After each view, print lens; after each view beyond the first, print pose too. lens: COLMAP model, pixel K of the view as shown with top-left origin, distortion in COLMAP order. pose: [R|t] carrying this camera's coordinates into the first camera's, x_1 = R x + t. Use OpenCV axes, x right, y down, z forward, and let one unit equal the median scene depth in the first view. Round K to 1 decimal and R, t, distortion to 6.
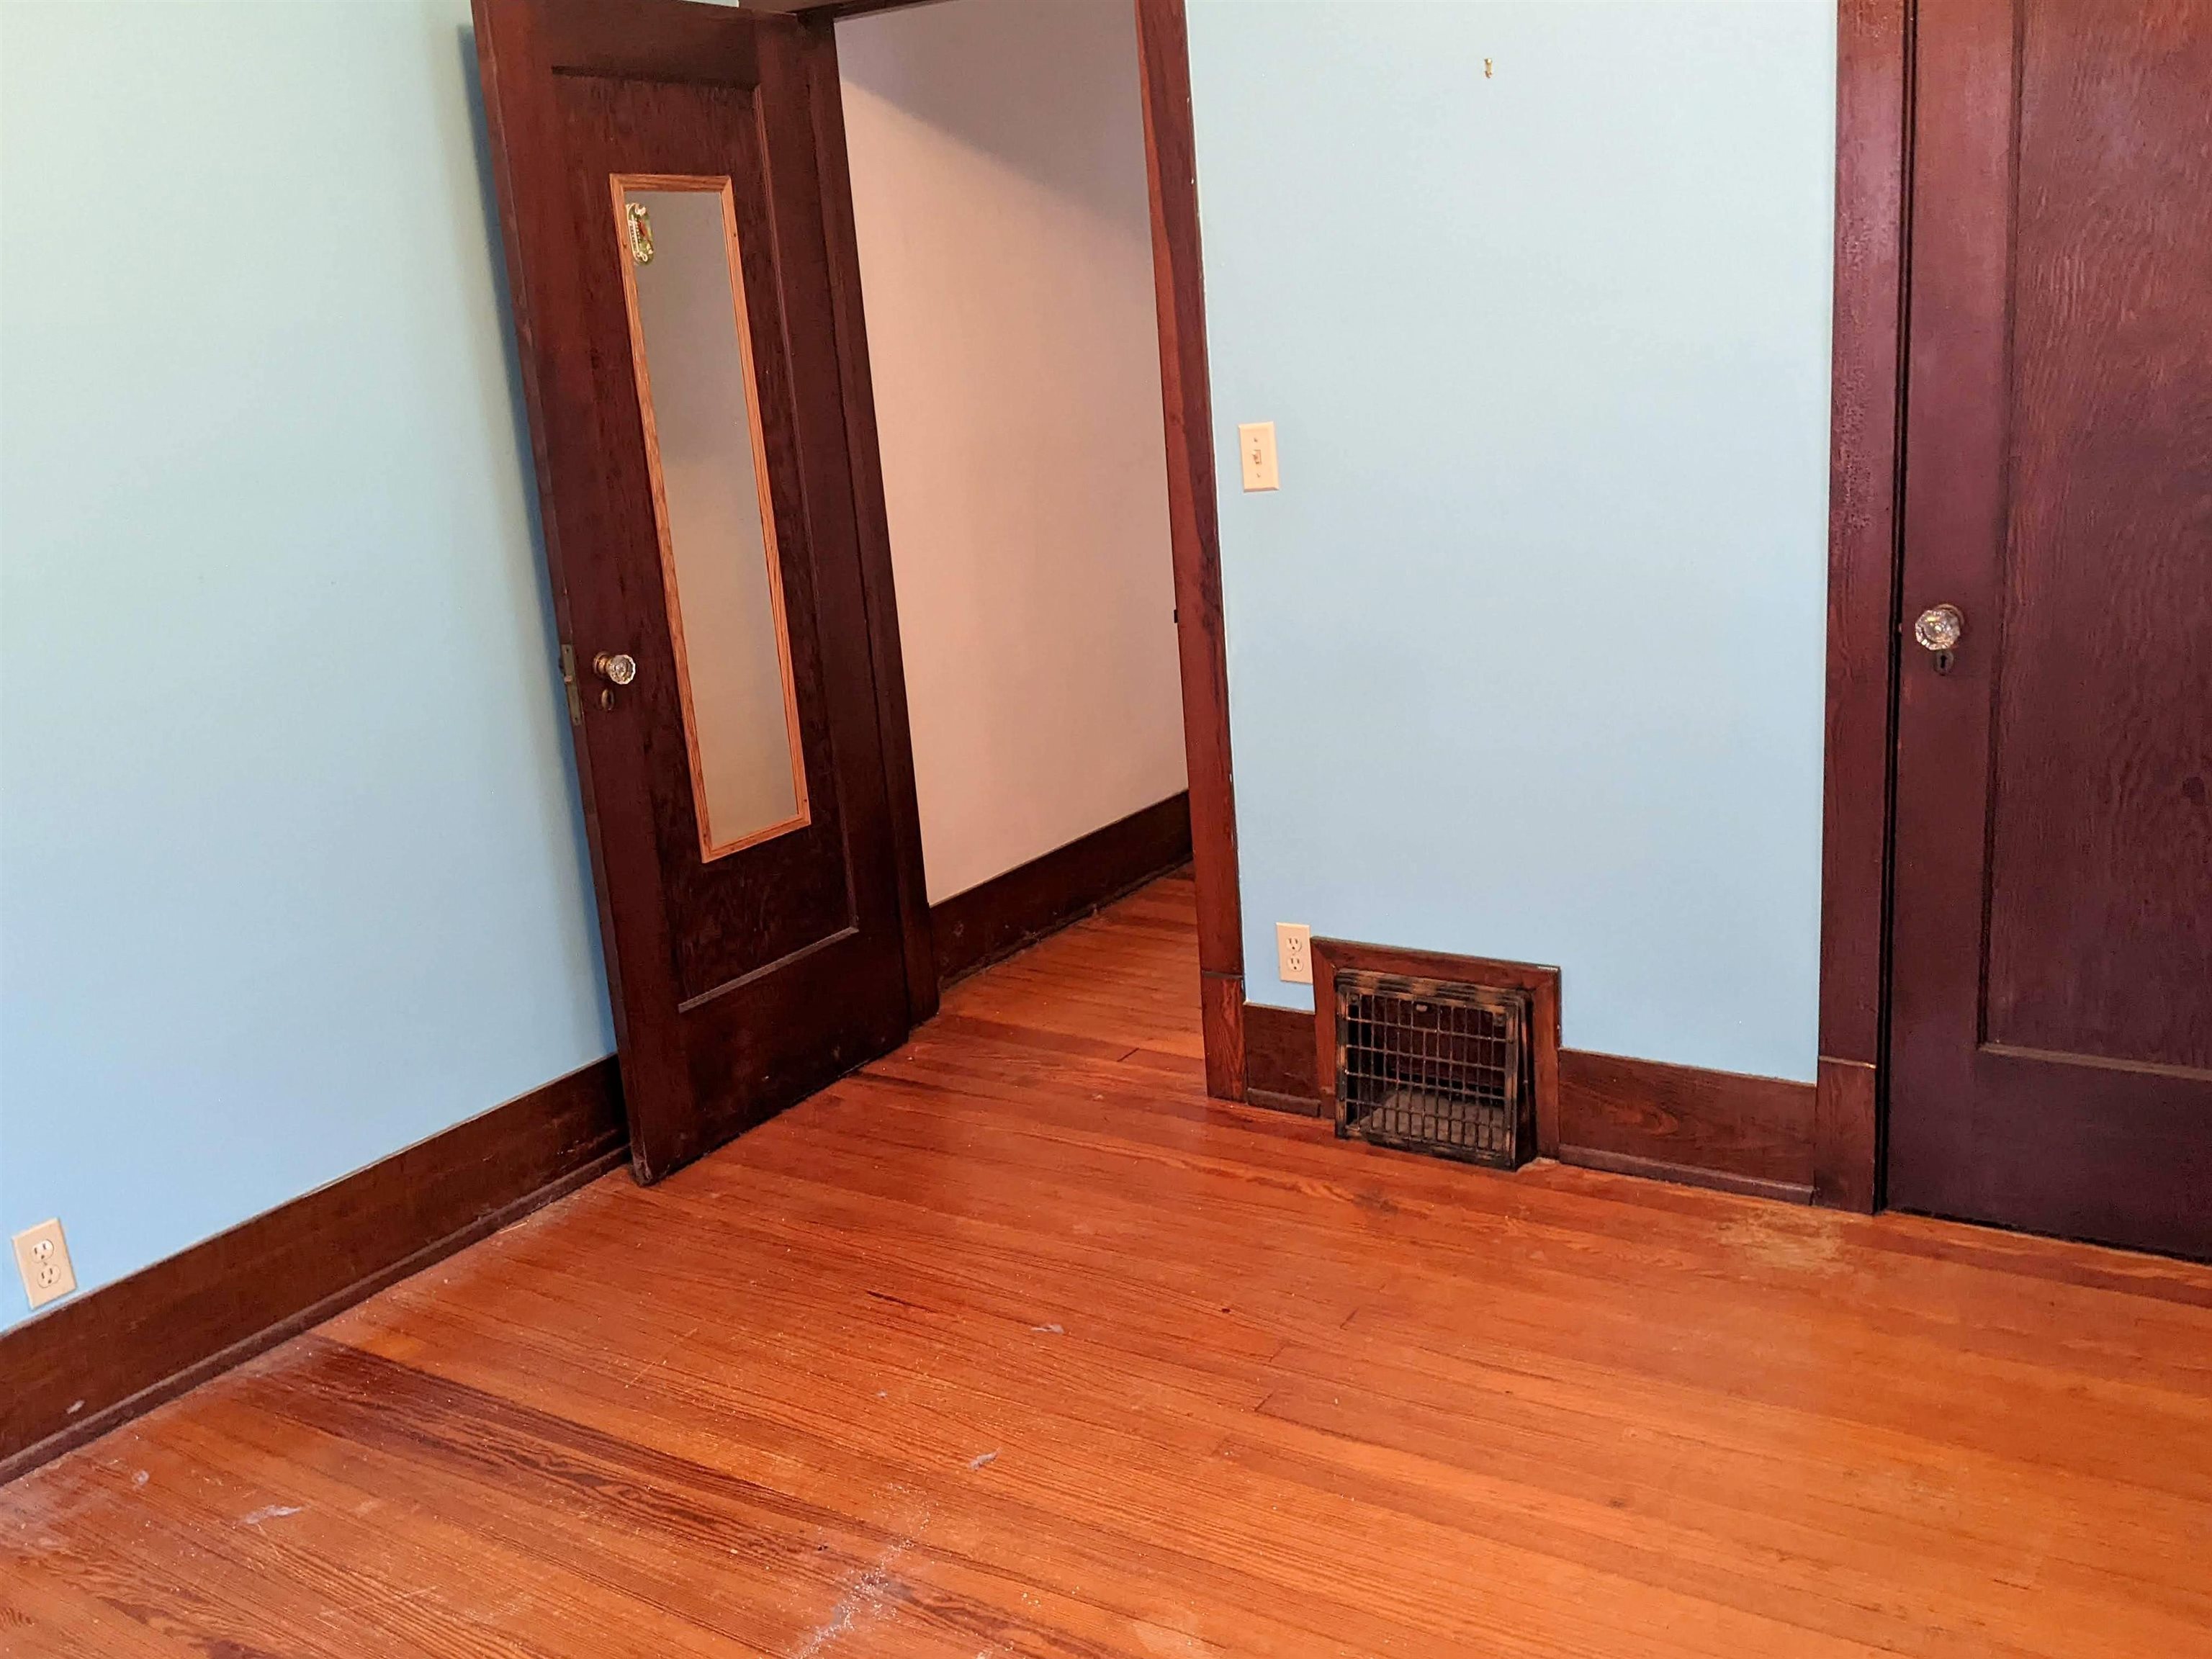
lens RADIAL K [[1954.8, 0, 1117.3], [0, 1954.8, 838.1], [0, 0, 1]] dist [0.028755, -0.078719]
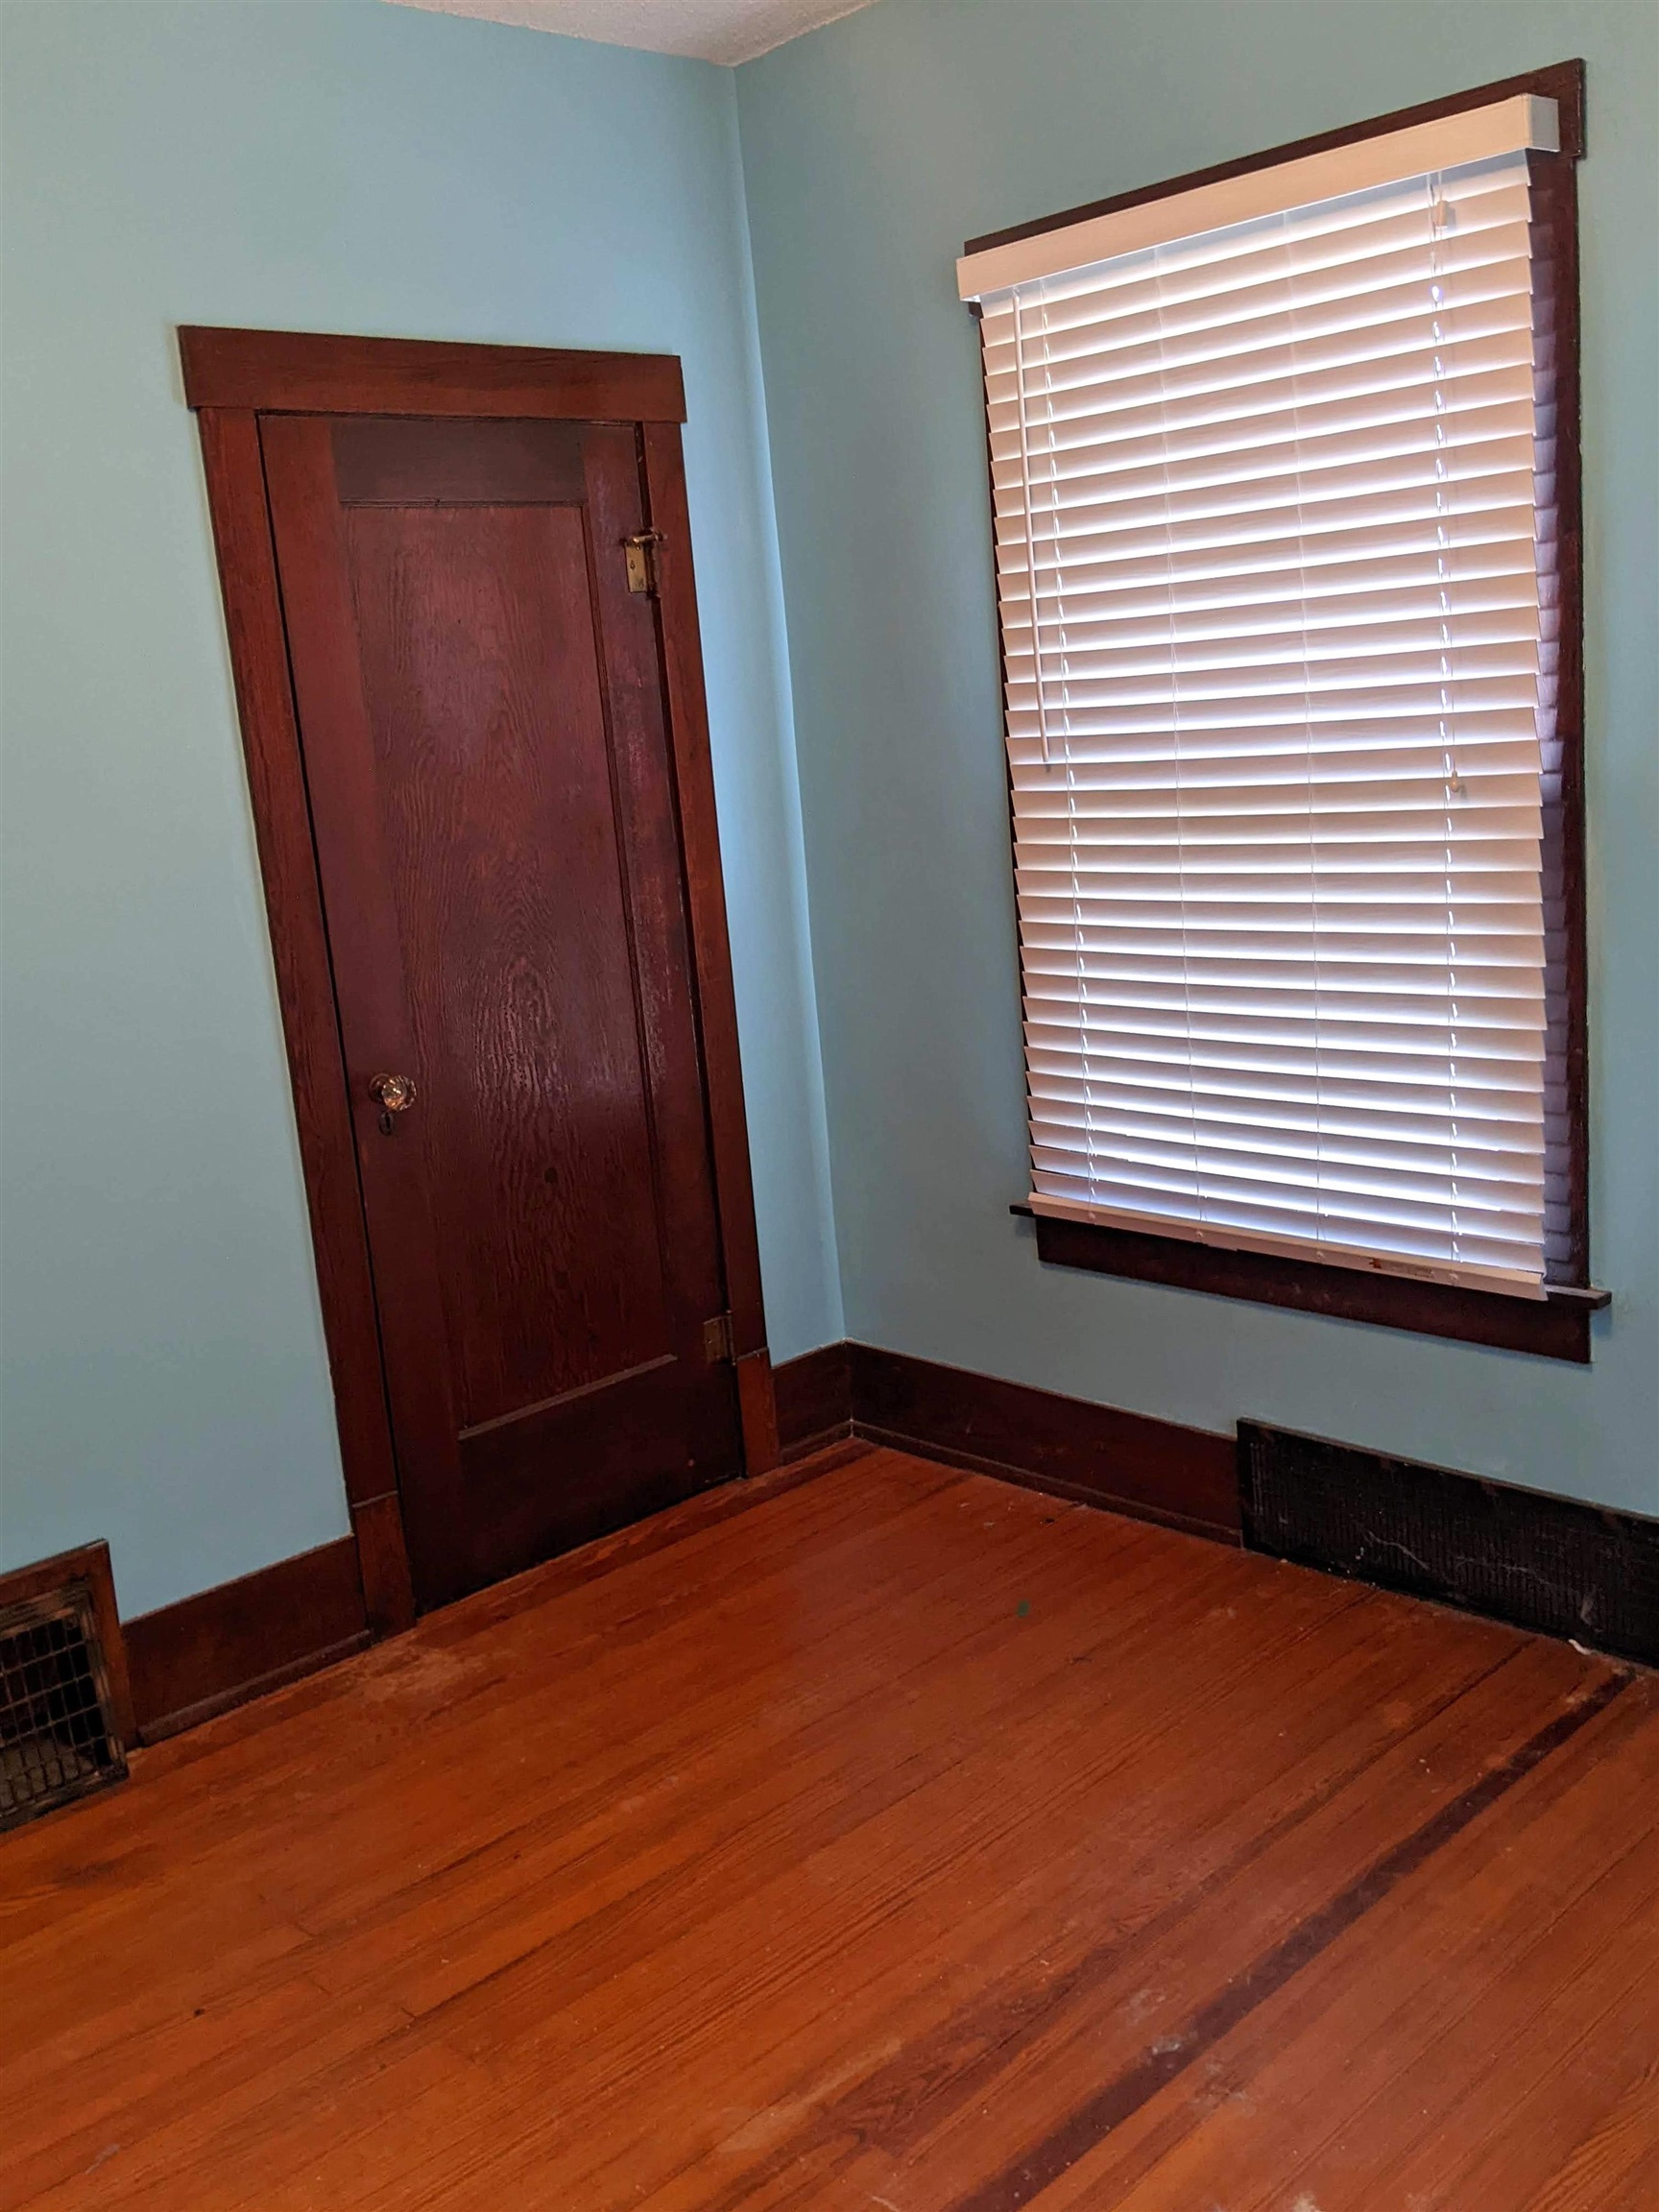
lens RADIAL K [[1954.8, 0, 834.6], [0, 1954.8, 1092.4], [0, 0, 1]] dist [0.028755, -0.078719]
pose [[0.251015, -0.141733, 0.957551, -0.558936], [0.316879, 0.946748, 0.057066, -0.079224], [-0.914647, 0.289103, 0.282560, 0.376367]]
